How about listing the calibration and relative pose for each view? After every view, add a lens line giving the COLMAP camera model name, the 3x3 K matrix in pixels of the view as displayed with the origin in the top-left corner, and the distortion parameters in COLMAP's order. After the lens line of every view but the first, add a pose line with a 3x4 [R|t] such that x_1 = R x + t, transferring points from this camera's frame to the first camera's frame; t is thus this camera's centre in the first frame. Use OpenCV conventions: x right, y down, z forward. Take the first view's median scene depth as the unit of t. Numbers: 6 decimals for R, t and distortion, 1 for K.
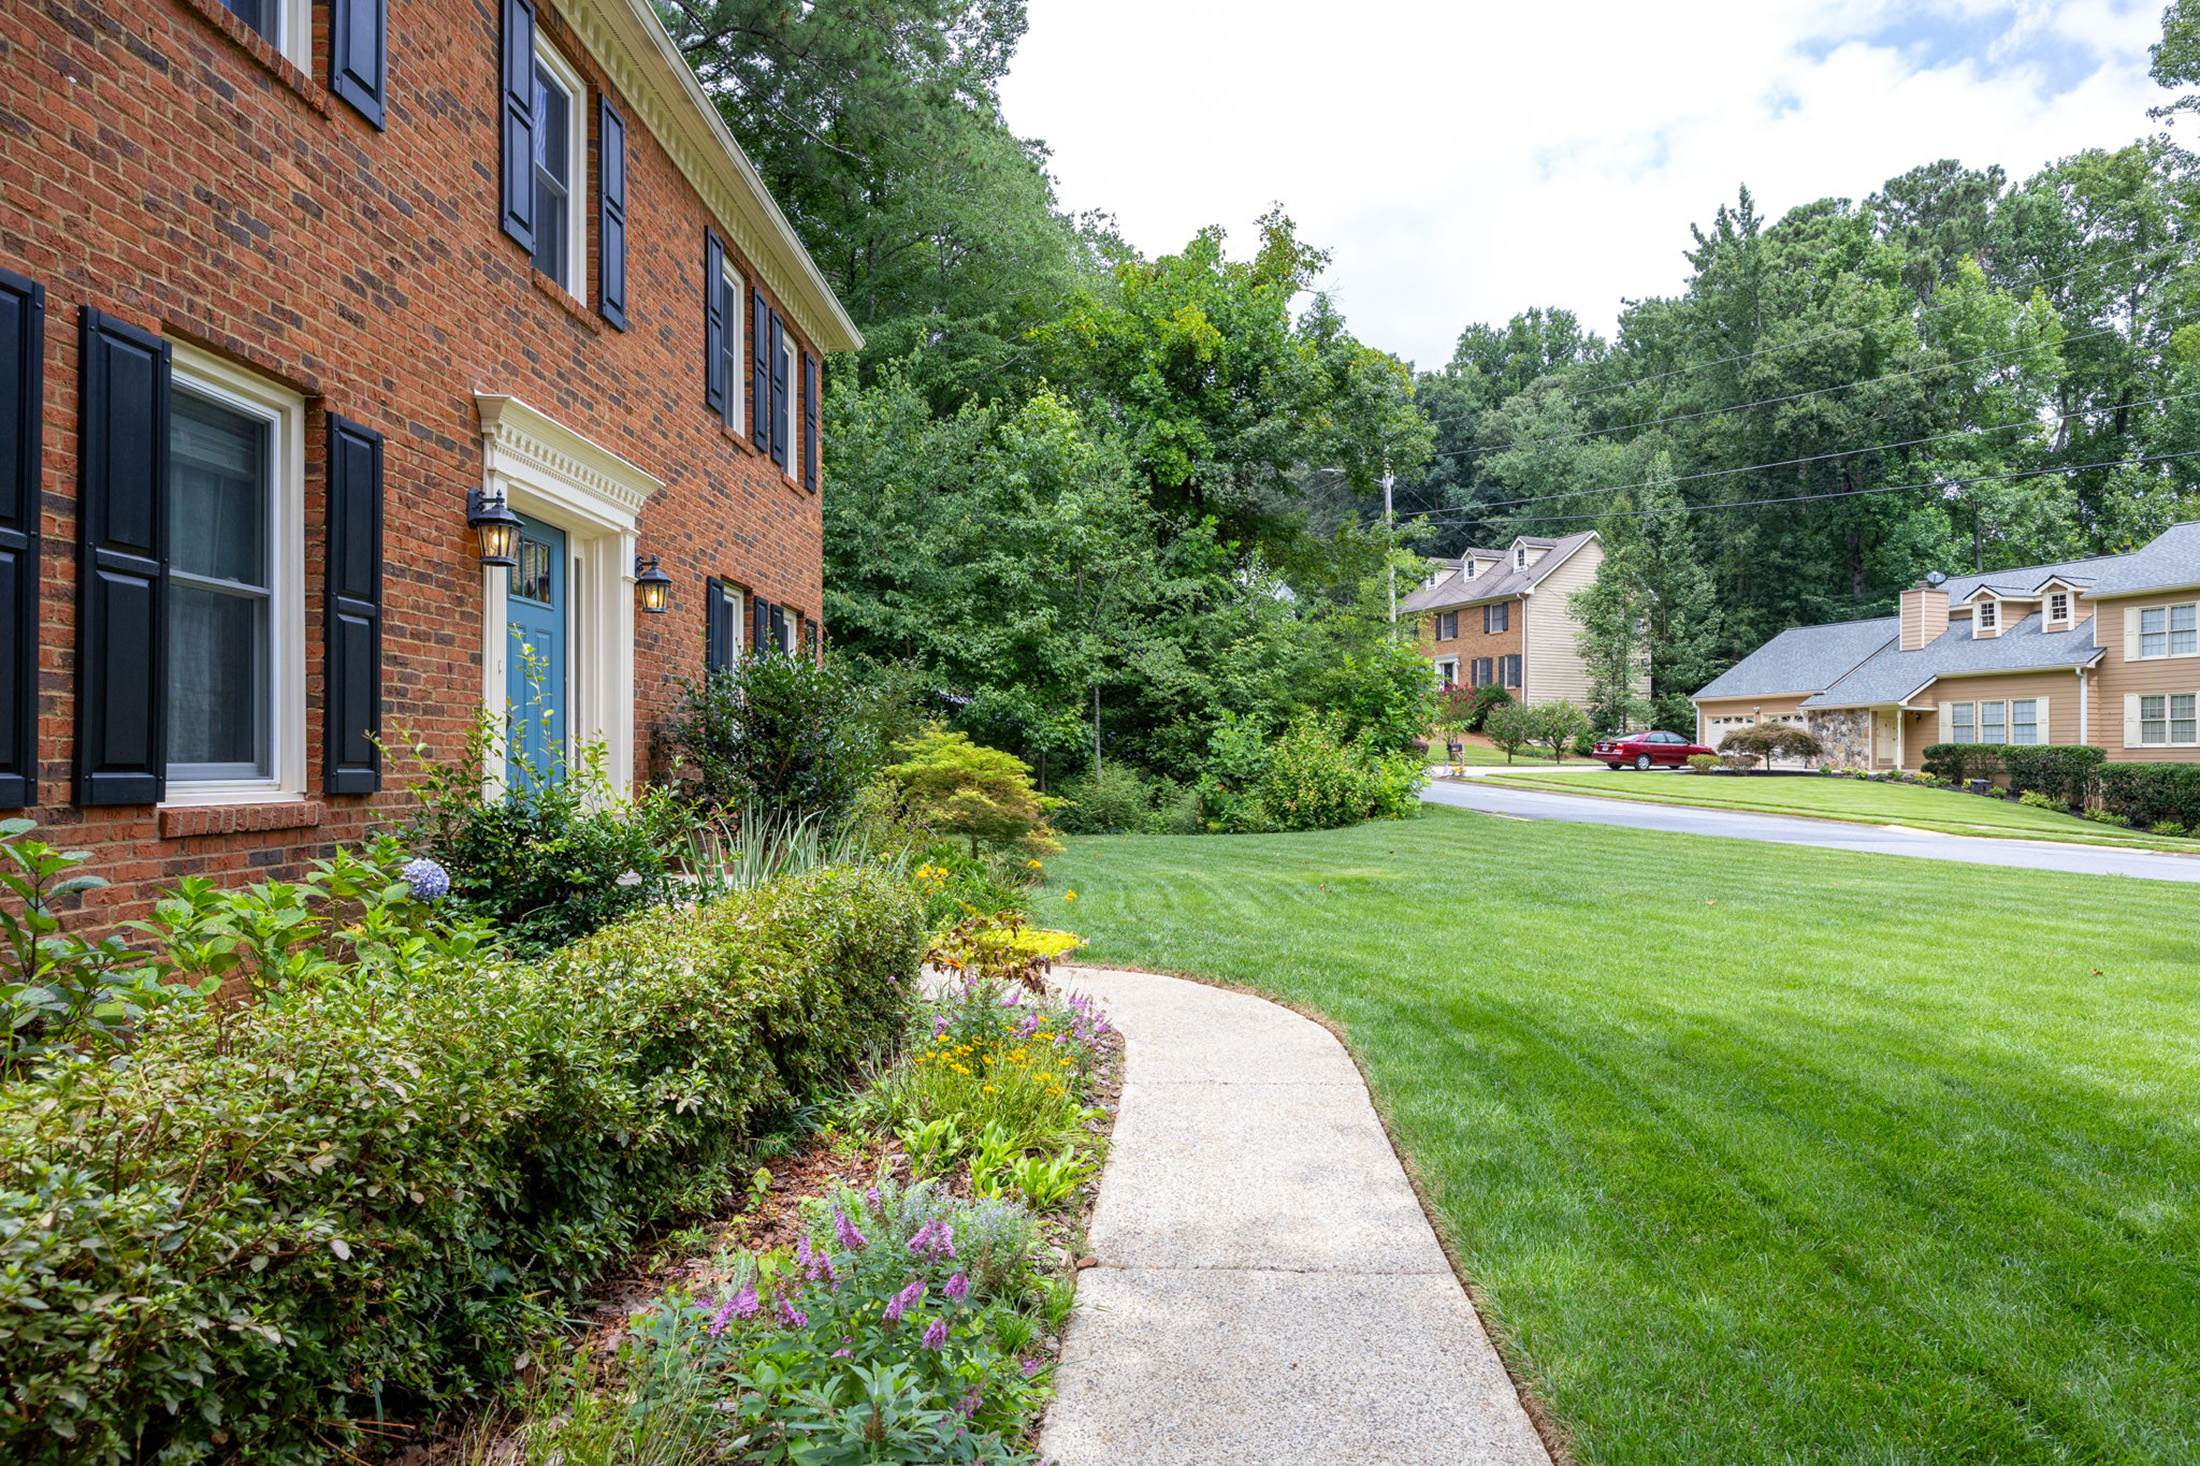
lens RADIAL K [[1318.6, 0, 1124.1], [0, 1318.6, 753.7], [0, 0, 1]] dist [-0.013958, 0.004293]
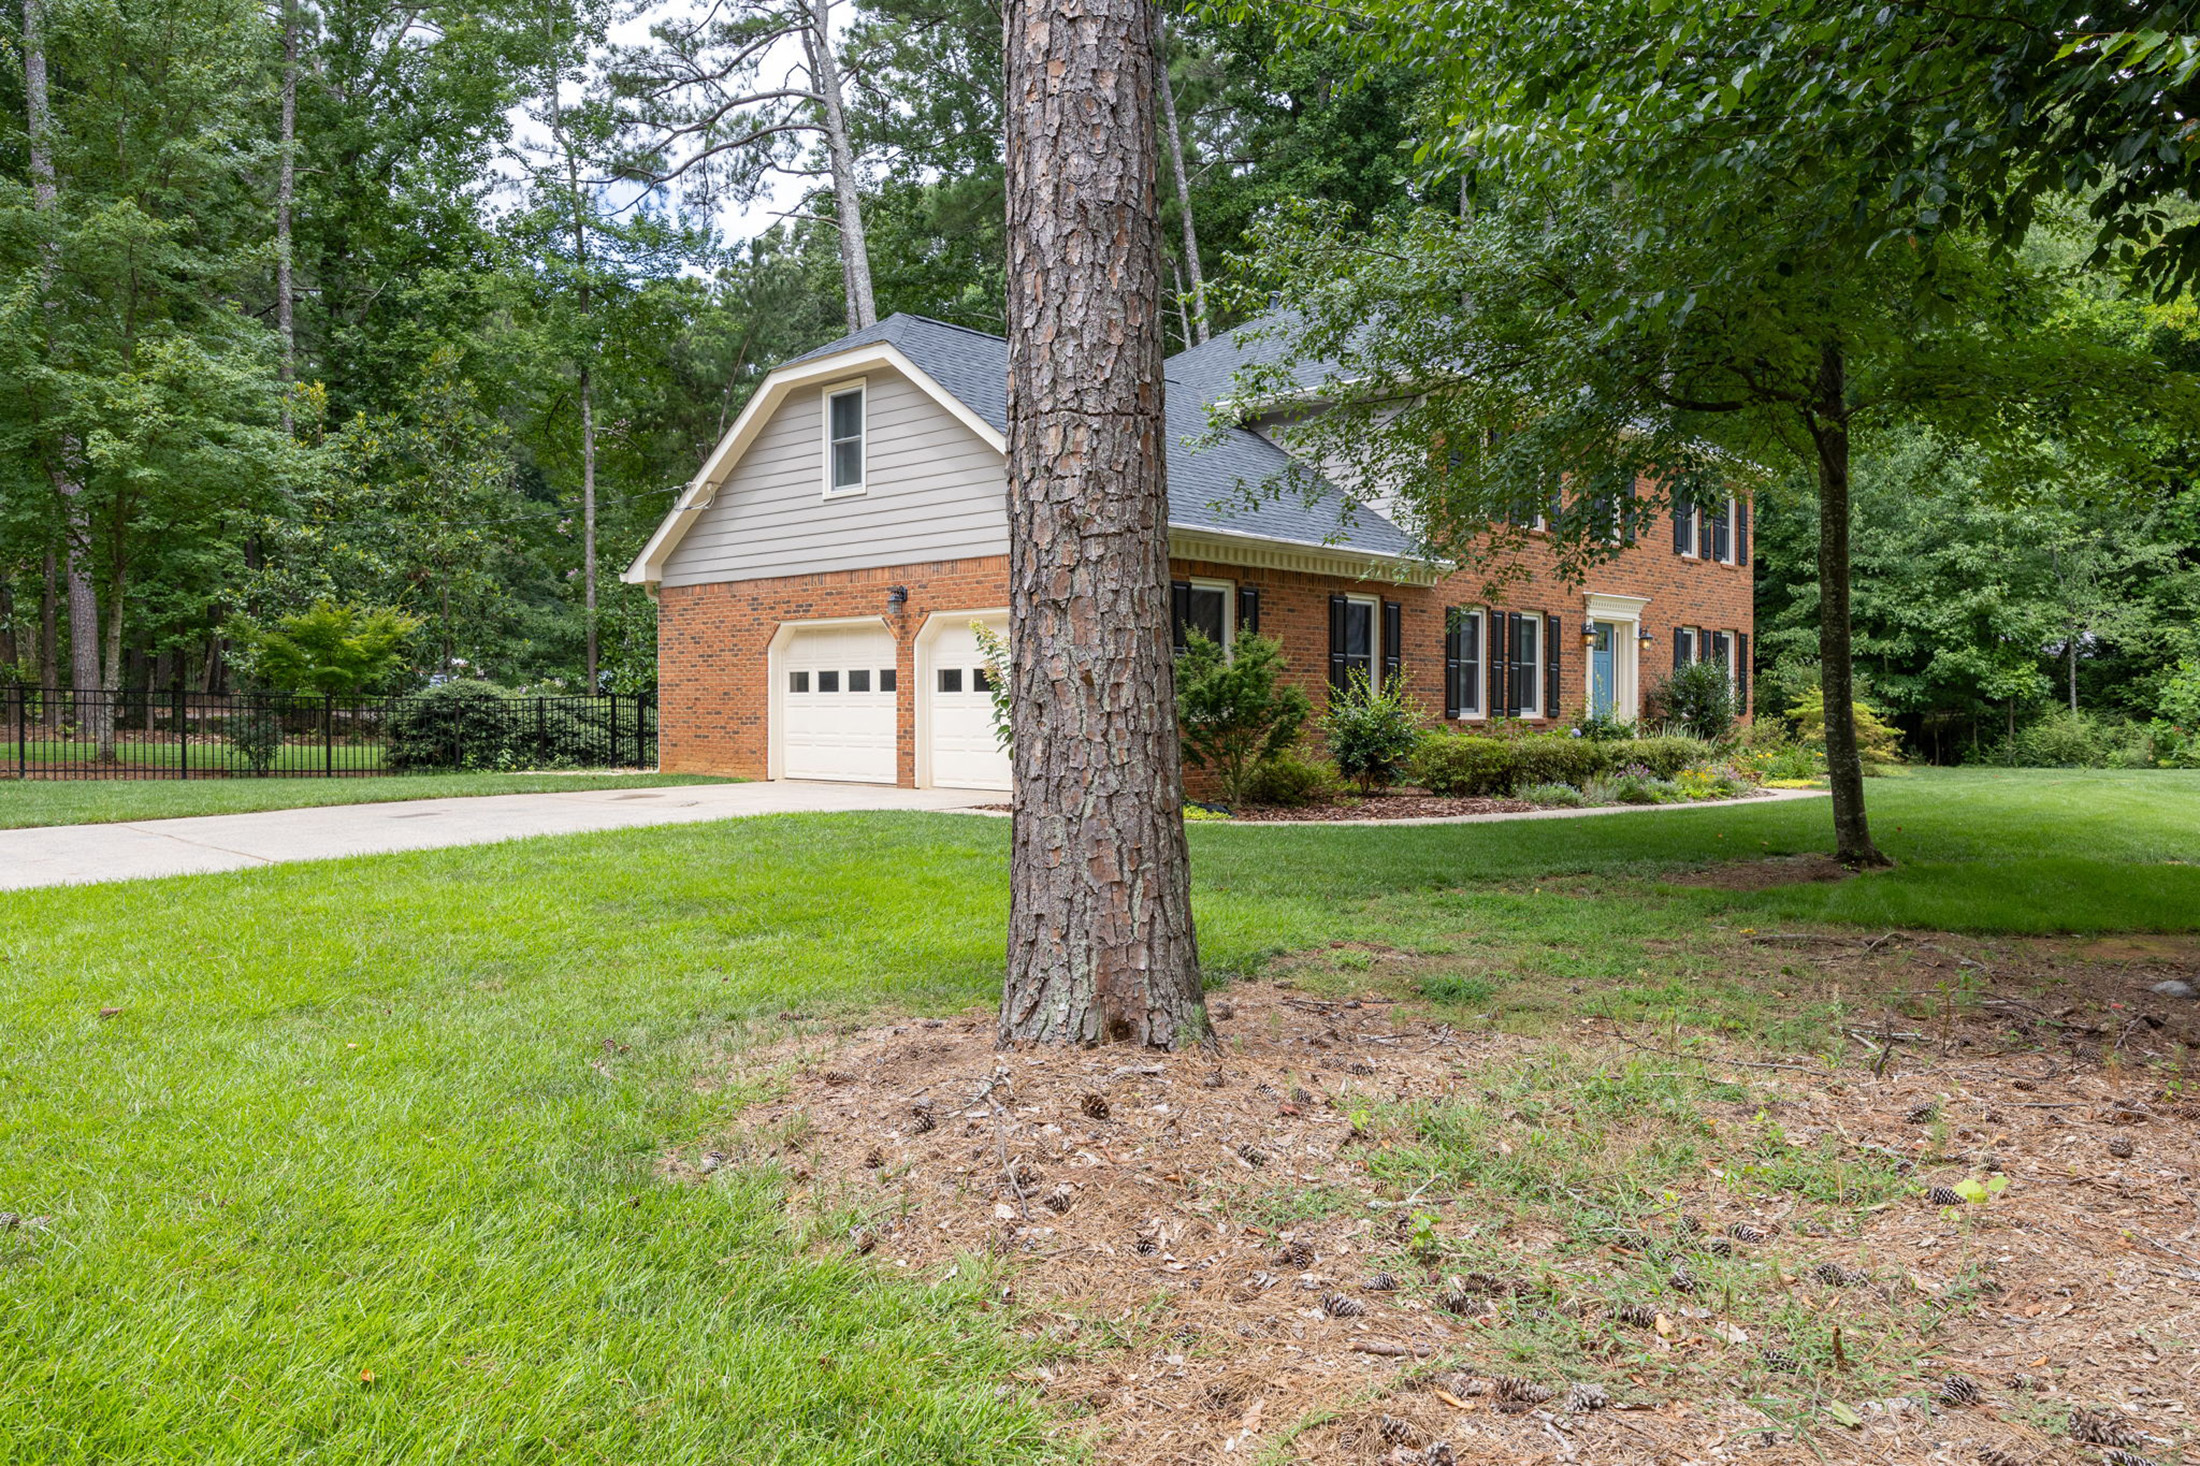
lens RADIAL K [[1632.1, 0, 1108.3], [0, 1632.1, 739.0], [0, 0, 1]] dist [0.000274, 0.000126]
pose [[0.751337, 0.008945, -0.659858, 1.043875], [0.006400, 0.999762, 0.020839, -0.006615], [0.659887, -0.019880, 0.751102, -2.278774]]
